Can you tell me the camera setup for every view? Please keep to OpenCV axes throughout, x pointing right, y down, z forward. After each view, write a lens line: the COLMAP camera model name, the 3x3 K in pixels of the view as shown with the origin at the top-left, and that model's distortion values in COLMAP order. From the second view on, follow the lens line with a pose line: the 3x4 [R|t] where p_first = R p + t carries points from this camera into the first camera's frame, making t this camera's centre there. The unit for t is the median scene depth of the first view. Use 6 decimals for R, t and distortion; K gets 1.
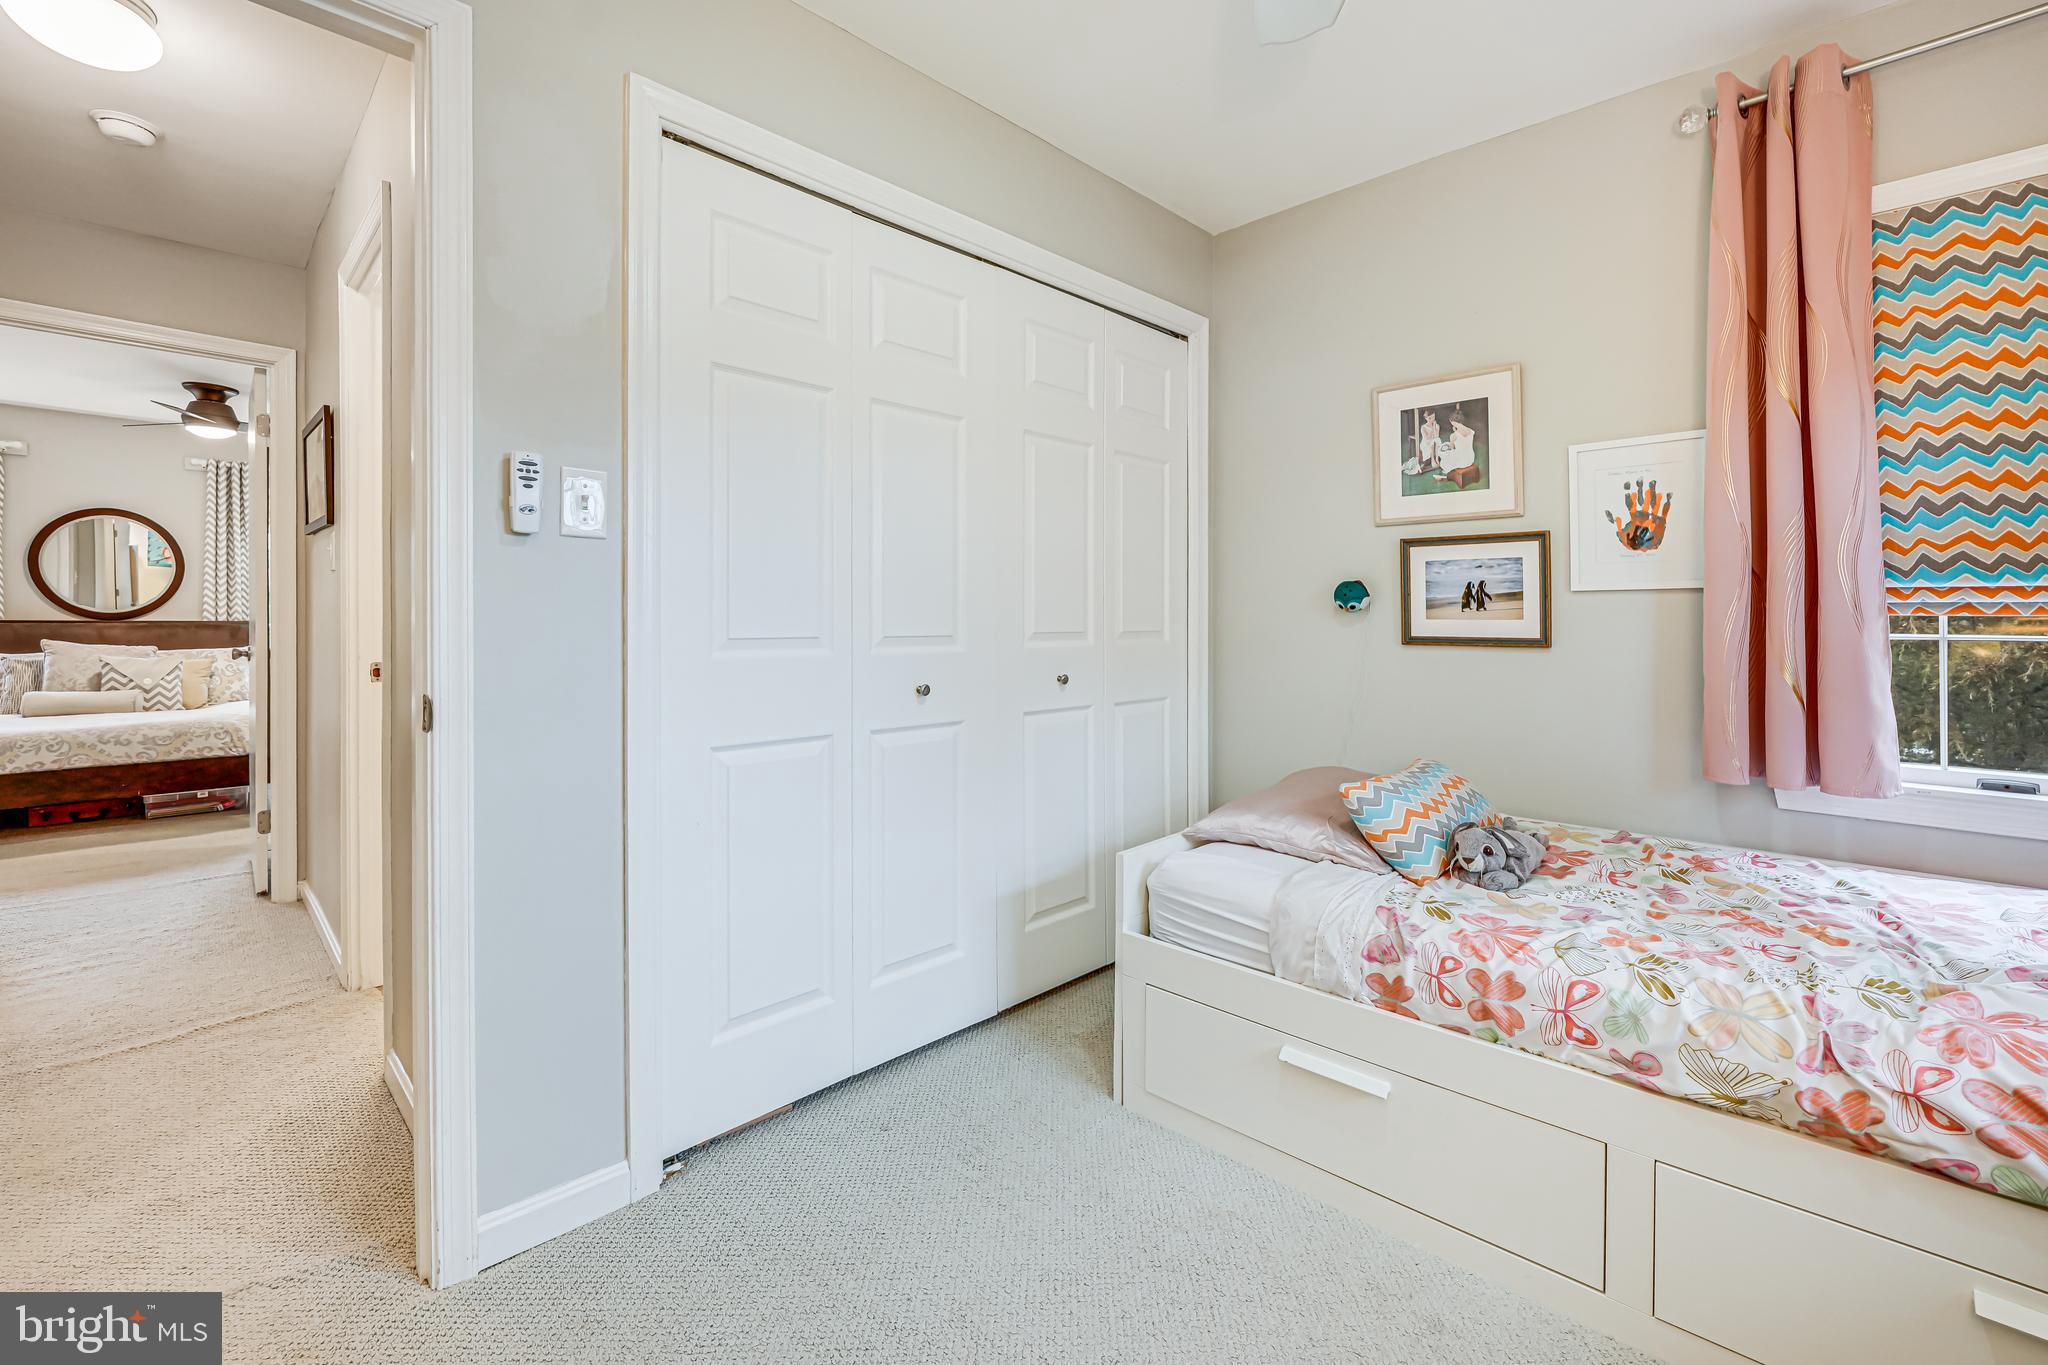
lens RADIAL K [[910.2, 0, 1029.3], [0, 910.2, 627.4], [0, 0, 1]] dist [-0.002523, 0.000005]
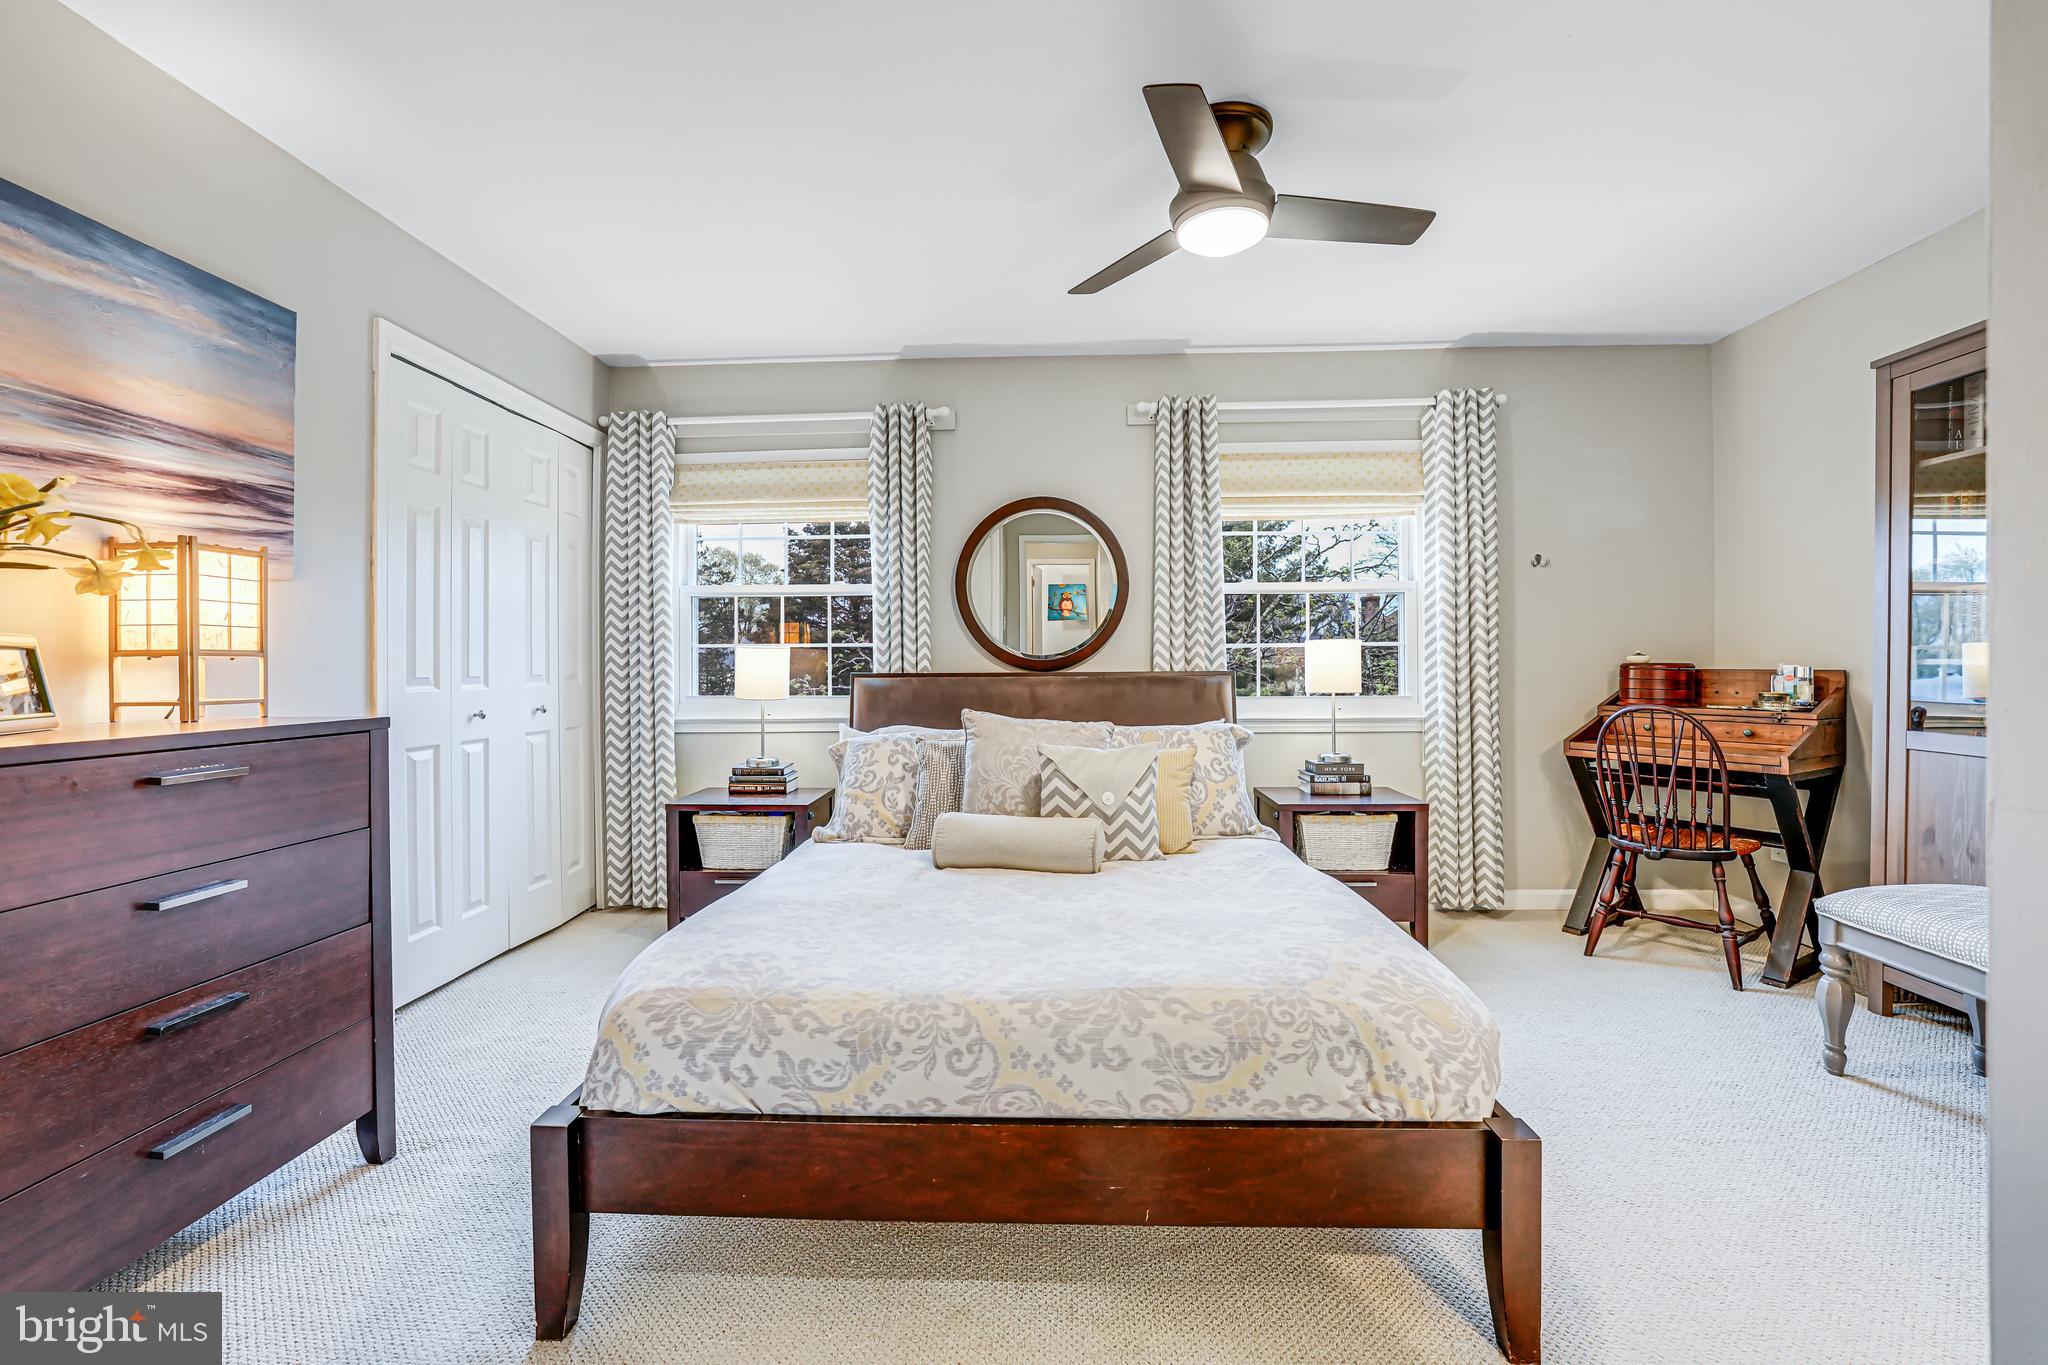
lens RADIAL K [[834.7, 0, 1024.0], [0, 834.7, 682.5], [0, 0, 1]] dist [-0.017132, 0.000395]
pose [[0.705607, 0.002948, -0.708597, -0.683773], [0.005817, 0.999934, 0.009953, -0.007398], [0.708580, -0.011145, 0.705543, 0.650549]]
